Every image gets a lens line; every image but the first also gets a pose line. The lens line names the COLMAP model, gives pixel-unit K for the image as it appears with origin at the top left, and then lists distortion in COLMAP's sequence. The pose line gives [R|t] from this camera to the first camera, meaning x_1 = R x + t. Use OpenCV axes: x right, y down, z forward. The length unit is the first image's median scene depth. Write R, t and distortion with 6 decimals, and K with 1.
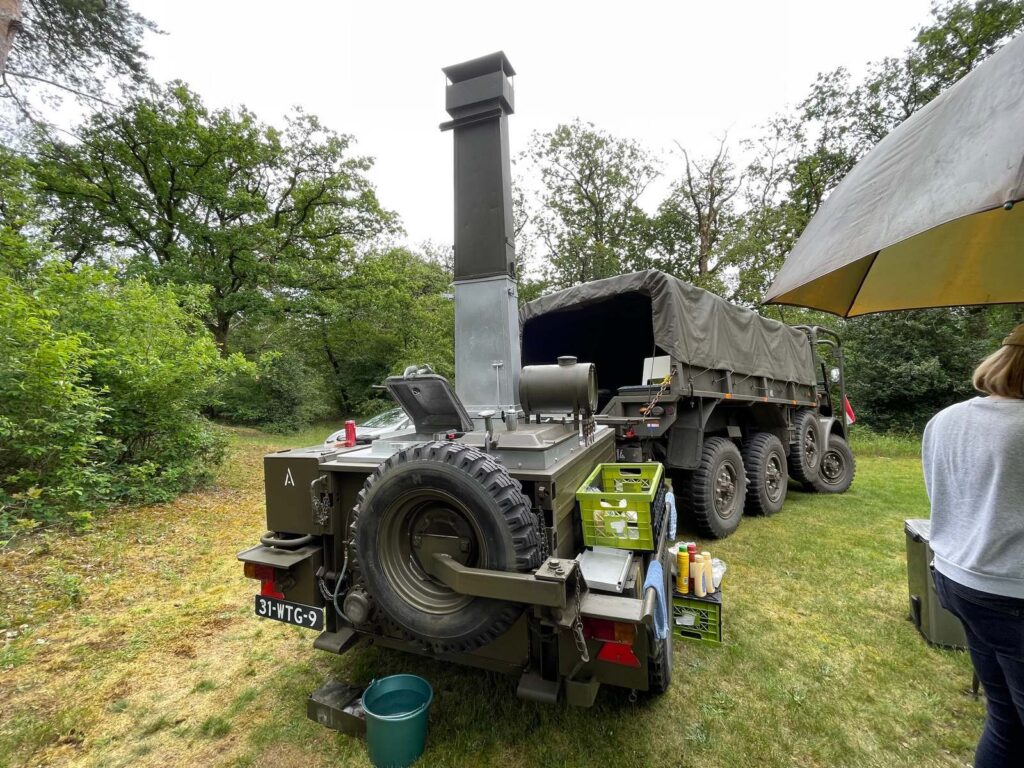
lens RADIAL K [[454.8, 0, 509.8], [0, 454.8, 384.5], [0, 0, 1]] dist [0.002526, 0.000699]
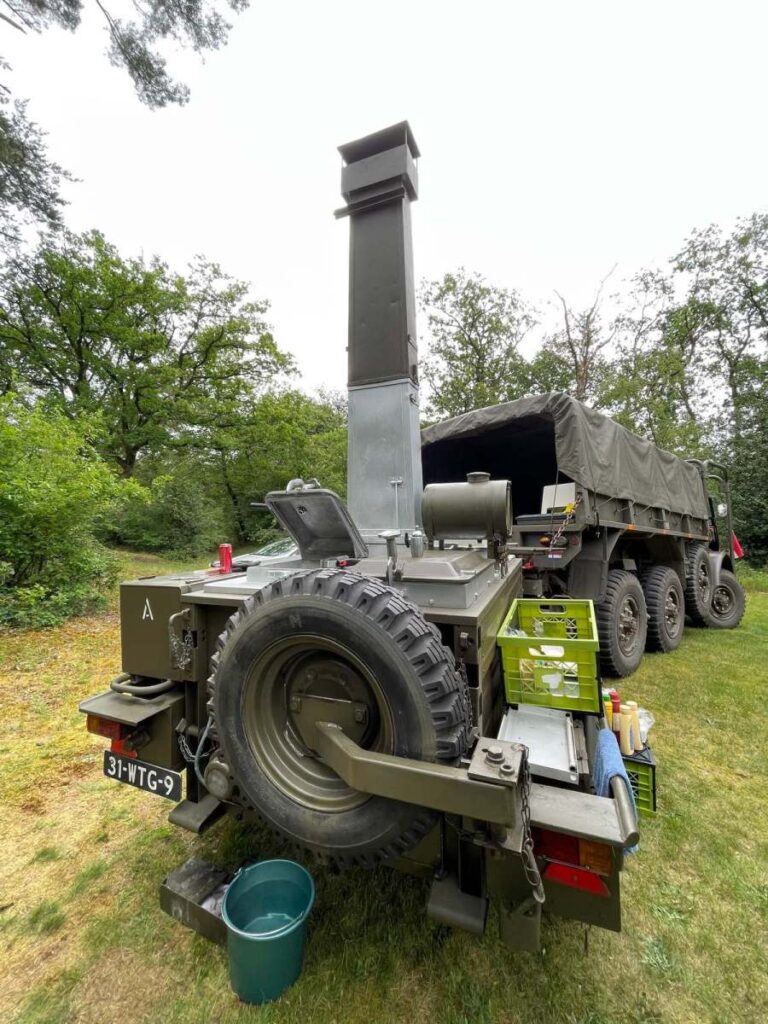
lens RADIAL K [[416.2, 0, 386.1], [0, 416.2, 511.1], [0, 0, 1]] dist [-0.001130, -0.000421]
pose [[0.999740, 0.013321, -0.018511, -0.023783], [-0.013662, 0.999737, -0.018446, 0.020665], [0.018261, 0.018694, 0.999658, 0.158670]]
